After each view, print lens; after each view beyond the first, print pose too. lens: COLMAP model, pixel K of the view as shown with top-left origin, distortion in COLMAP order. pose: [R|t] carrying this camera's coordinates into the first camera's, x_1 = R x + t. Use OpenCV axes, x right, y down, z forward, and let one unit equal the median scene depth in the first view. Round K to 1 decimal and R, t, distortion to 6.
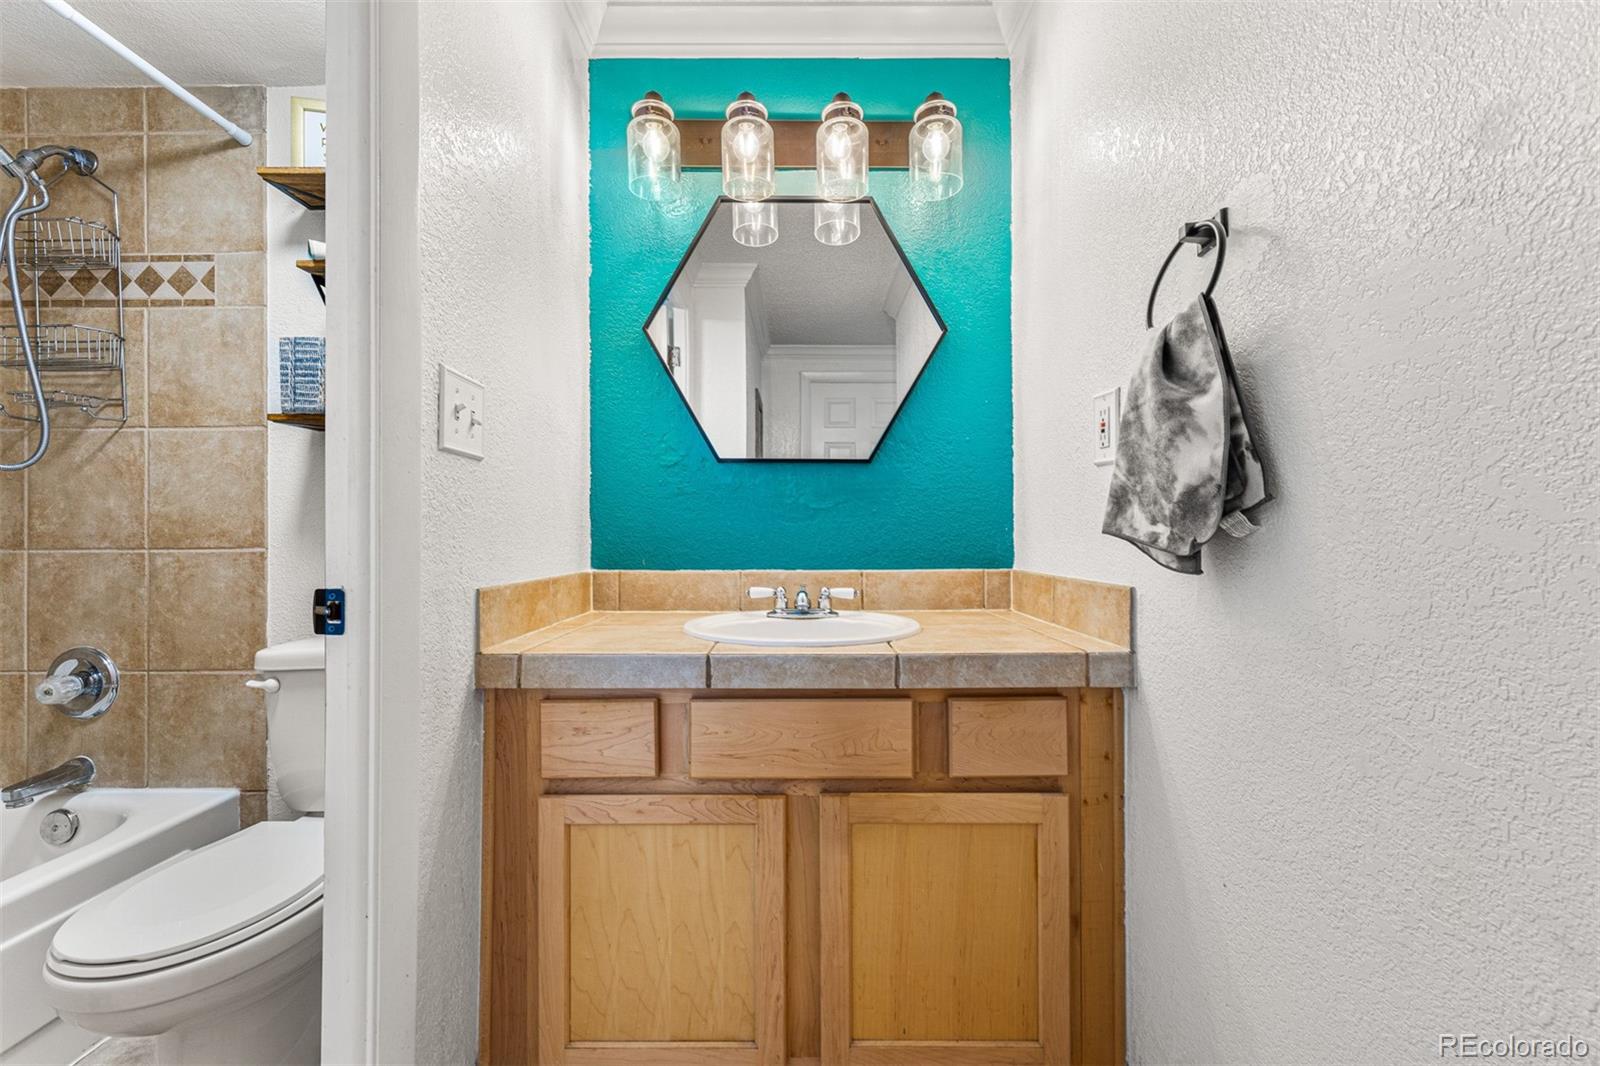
lens RADIAL K [[641.2, 0, 794.6], [0, 641.2, 534.6], [0, 0, 1]] dist [0.000490, -0.000157]
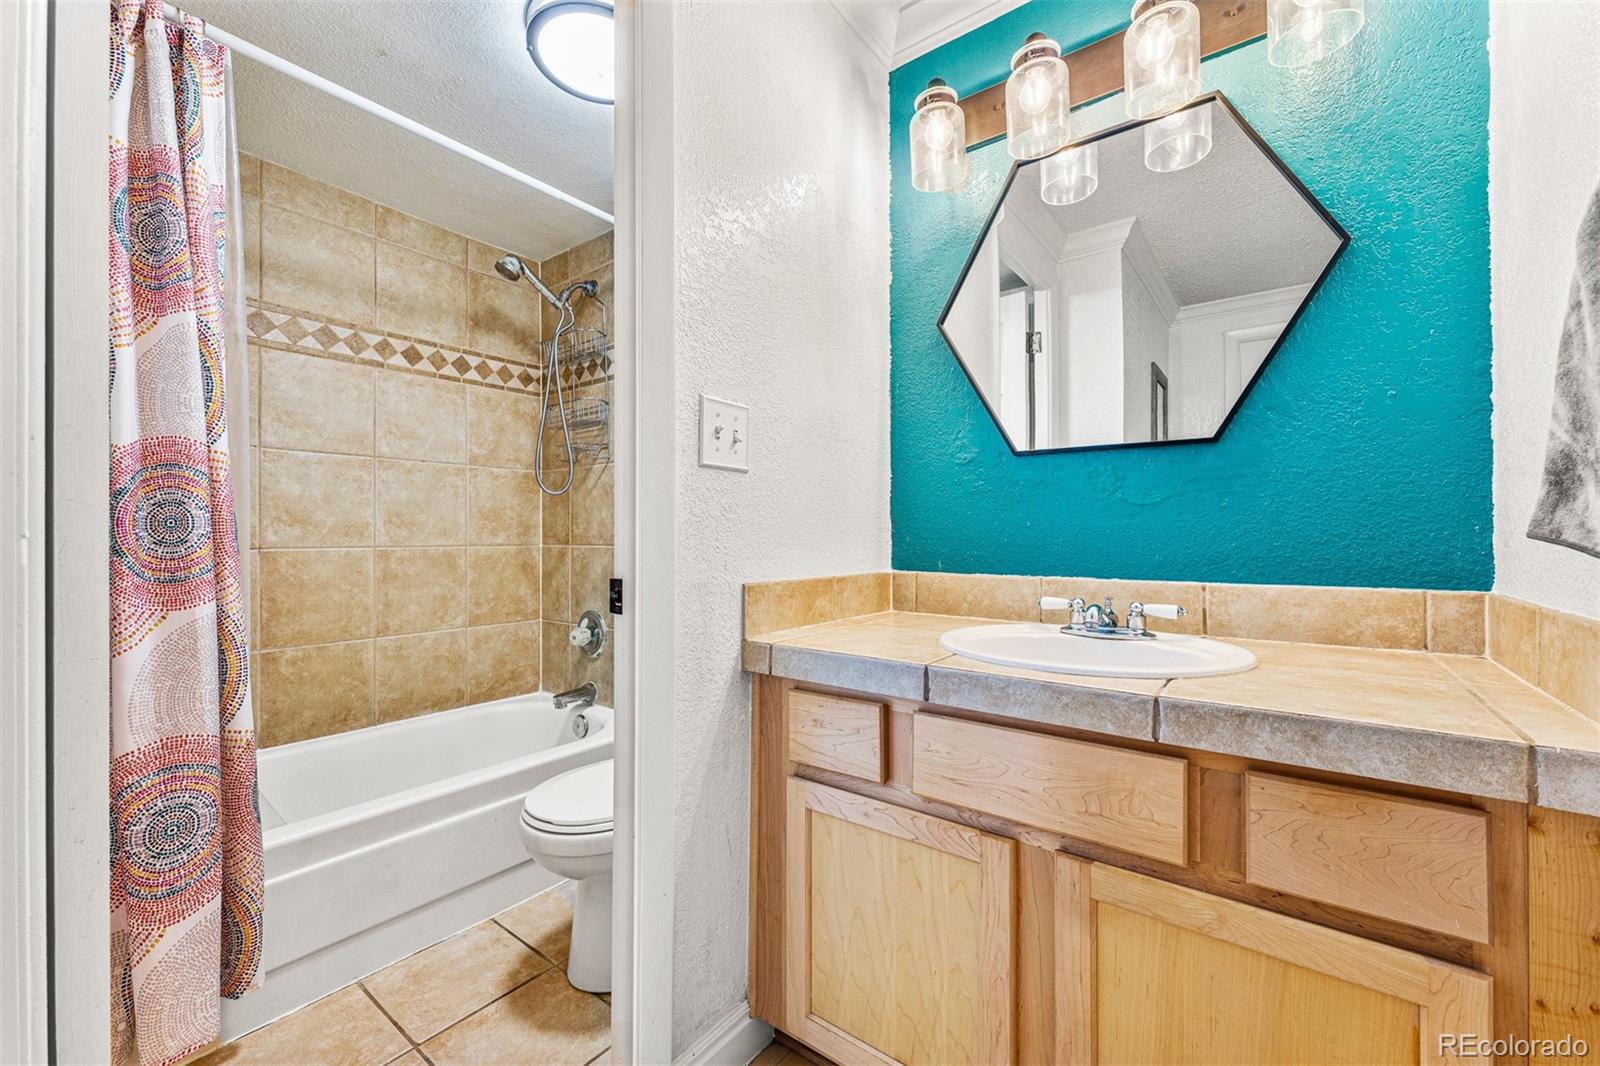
lens RADIAL K [[641.2, 0, 796.3], [0, 641.2, 534.2], [0, 0, 1]] dist [0.000490, -0.000157]
pose [[0.792630, -0.000331, -0.609702, 0.198931], [0.000836, 1.000000, 0.000544, -0.003709], [0.609702, -0.000941, 0.792630, 0.100359]]
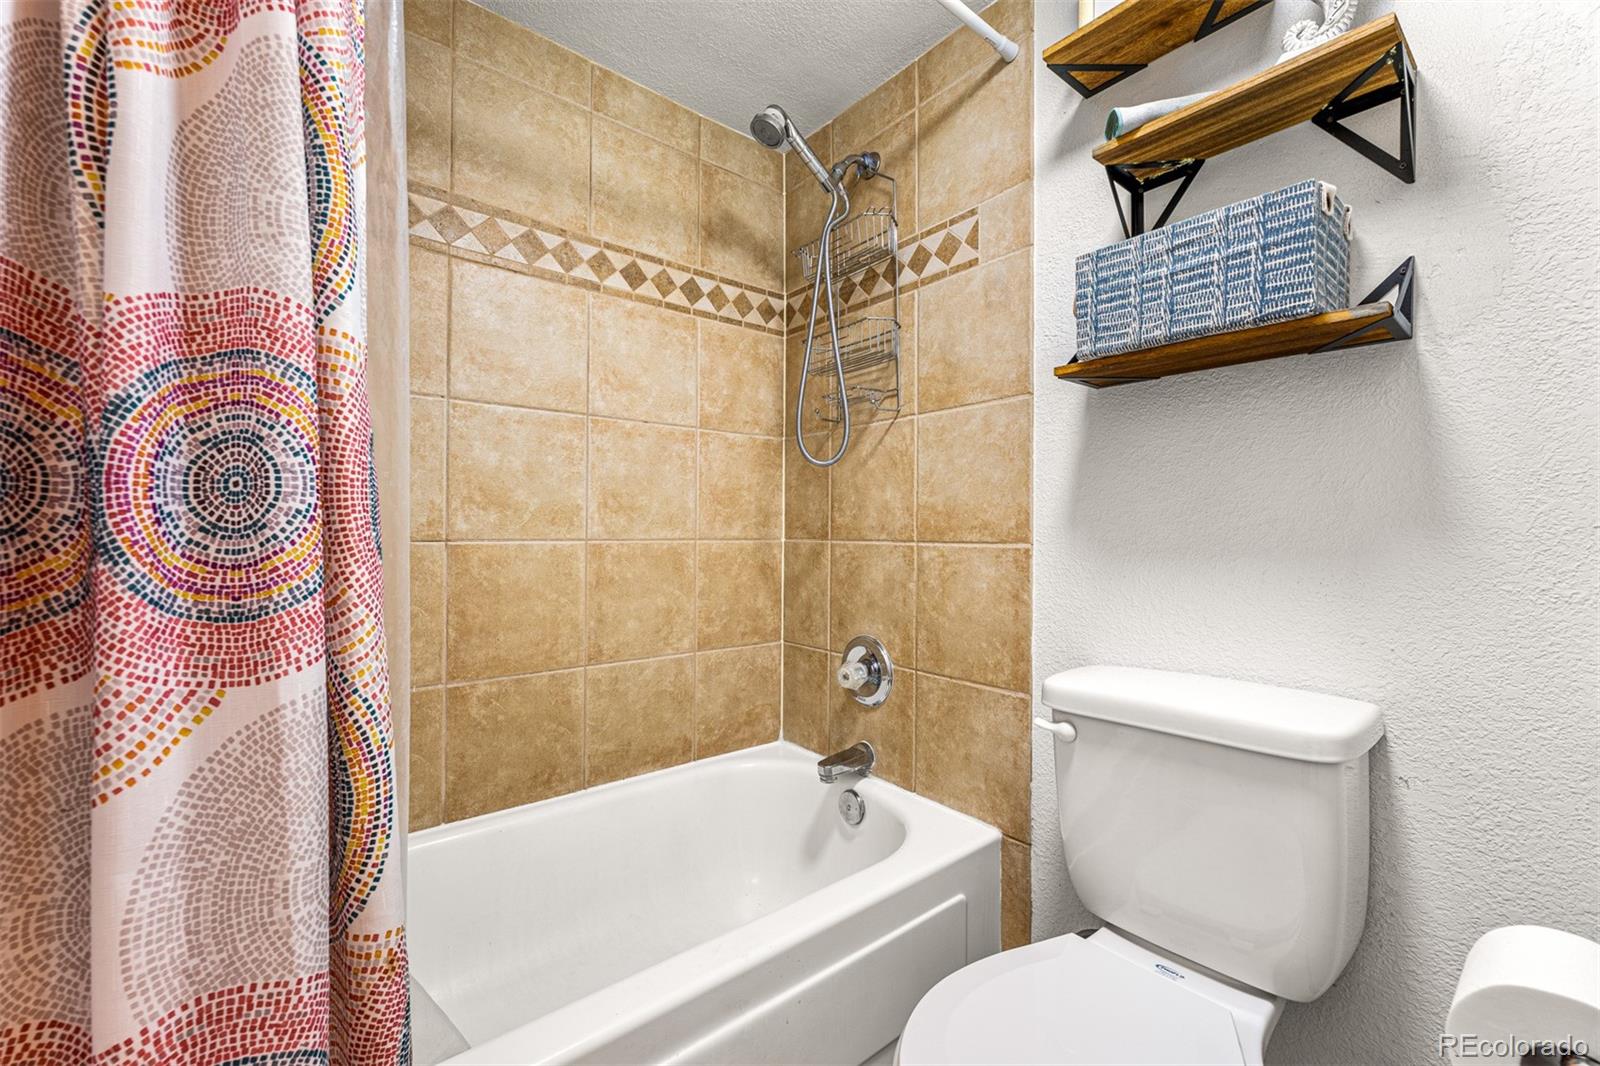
lens RADIAL K [[641.2, 0, 787.1], [0, 641.2, 525.9], [0, 0, 1]] dist [0.000490, -0.000157]
pose [[0.627100, 0.001397, -0.778937, -0.402623], [-0.006646, 0.999972, -0.003557, 0.003544], [0.778910, 0.007407, 0.627092, 0.262924]]
